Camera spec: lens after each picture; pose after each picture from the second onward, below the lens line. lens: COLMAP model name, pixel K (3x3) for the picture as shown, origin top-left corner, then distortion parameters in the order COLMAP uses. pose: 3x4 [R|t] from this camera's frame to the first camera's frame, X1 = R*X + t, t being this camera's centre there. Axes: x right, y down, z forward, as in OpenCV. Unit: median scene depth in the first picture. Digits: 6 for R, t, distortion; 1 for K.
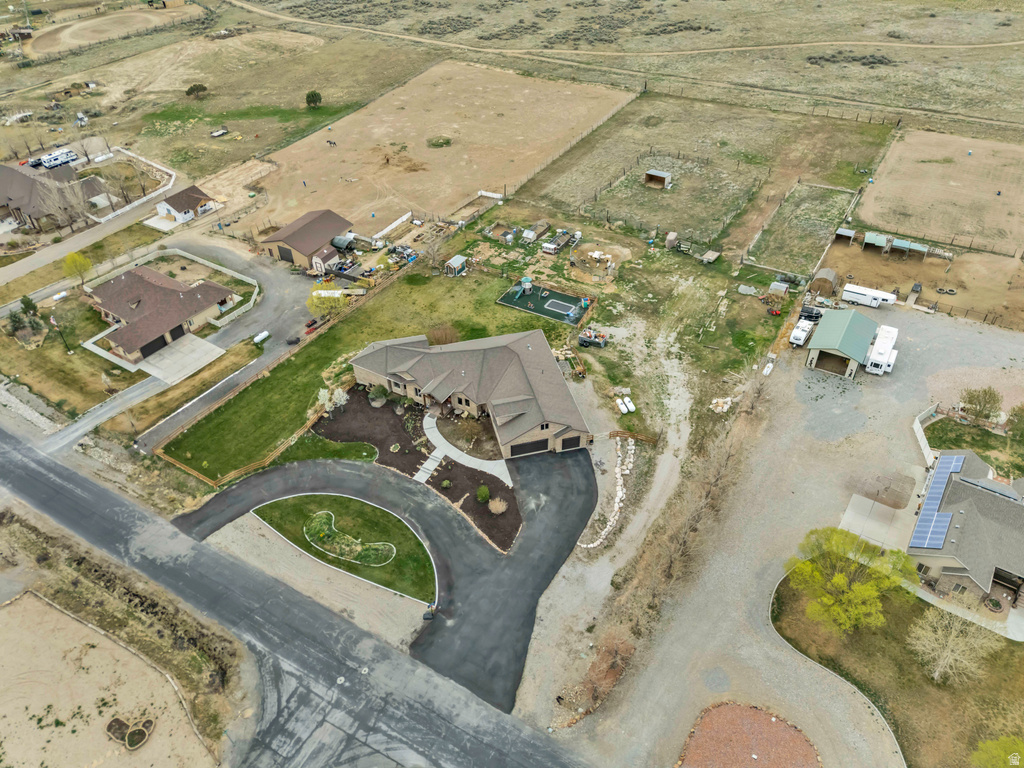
lens RADIAL K [[752.4, 0, 513.5], [0, 752.4, 383.3], [0, 0, 1]] dist [0.072357, -0.061874]
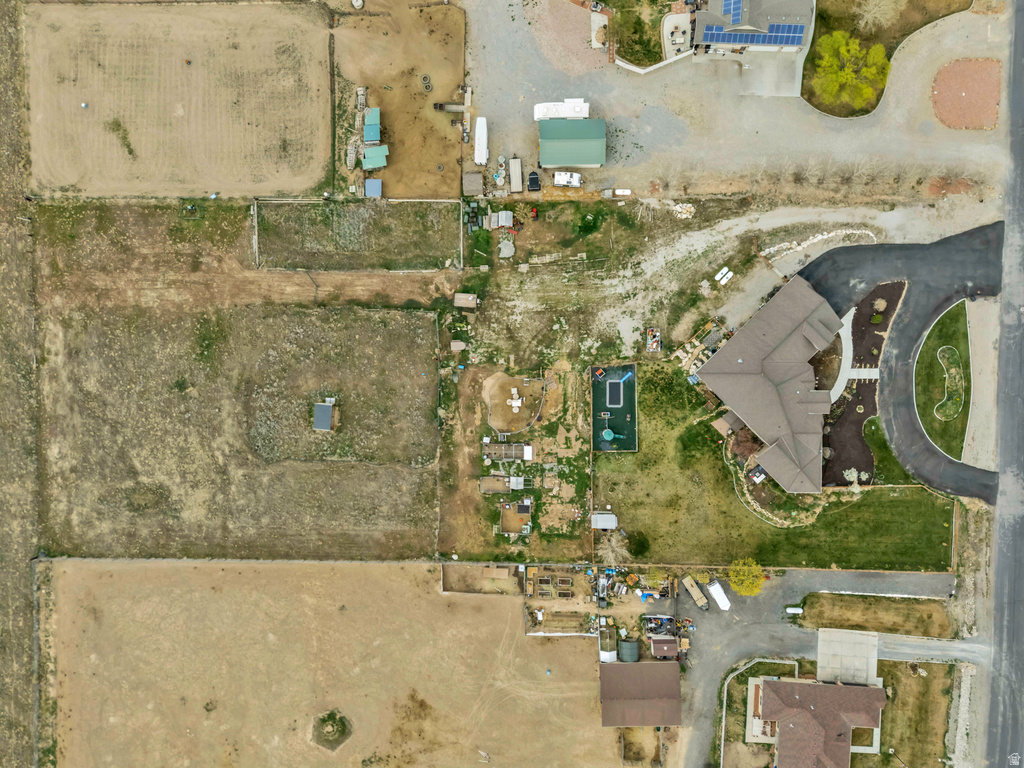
lens RADIAL K [[752.4, 0, 513.5], [0, 752.4, 383.3], [0, 0, 1]] dist [0.072357, -0.061874]
pose [[-0.513117, -0.858033, 0.022140, 0.128653], [0.585359, -0.330956, 0.740151, -0.998686], [-0.627746, 0.392744, 0.672076, 0.393428]]
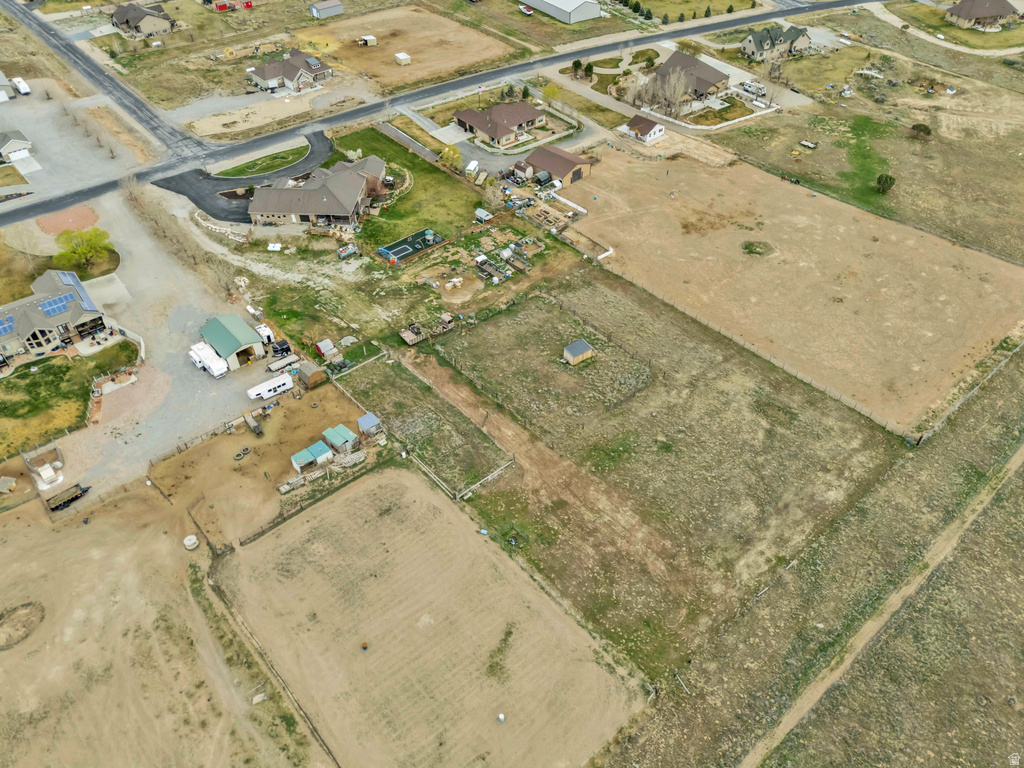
lens RADIAL K [[752.4, 0, 513.5], [0, 752.4, 383.3], [0, 0, 1]] dist [0.072357, -0.061874]
pose [[-0.303818, 0.667033, -0.680266, 1.098694], [-0.595387, 0.424492, 0.682144, -1.065790], [0.743780, 0.612269, 0.268174, 0.974207]]
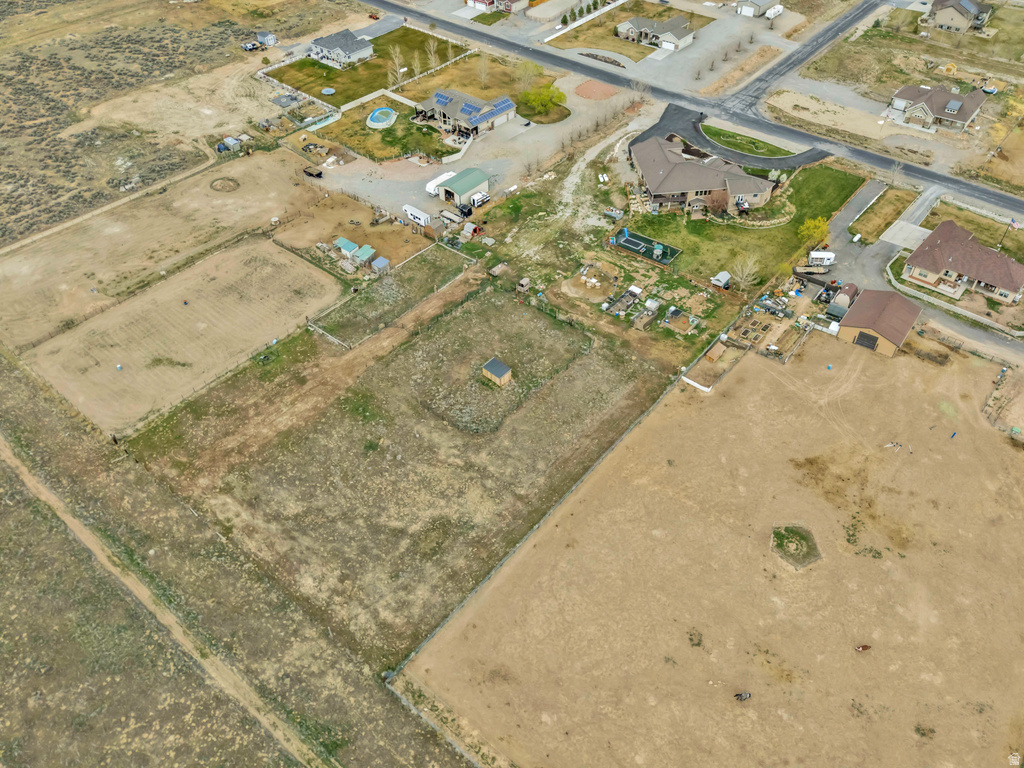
lens RADIAL K [[752.4, 0, 513.5], [0, 752.4, 383.3], [0, 0, 1]] dist [0.072357, -0.061874]
pose [[-0.988968, -0.070010, 0.130544, 0.080718], [0.121673, 0.118737, 0.985443, -1.459607], [-0.084491, 0.990454, -0.108909, 1.464560]]
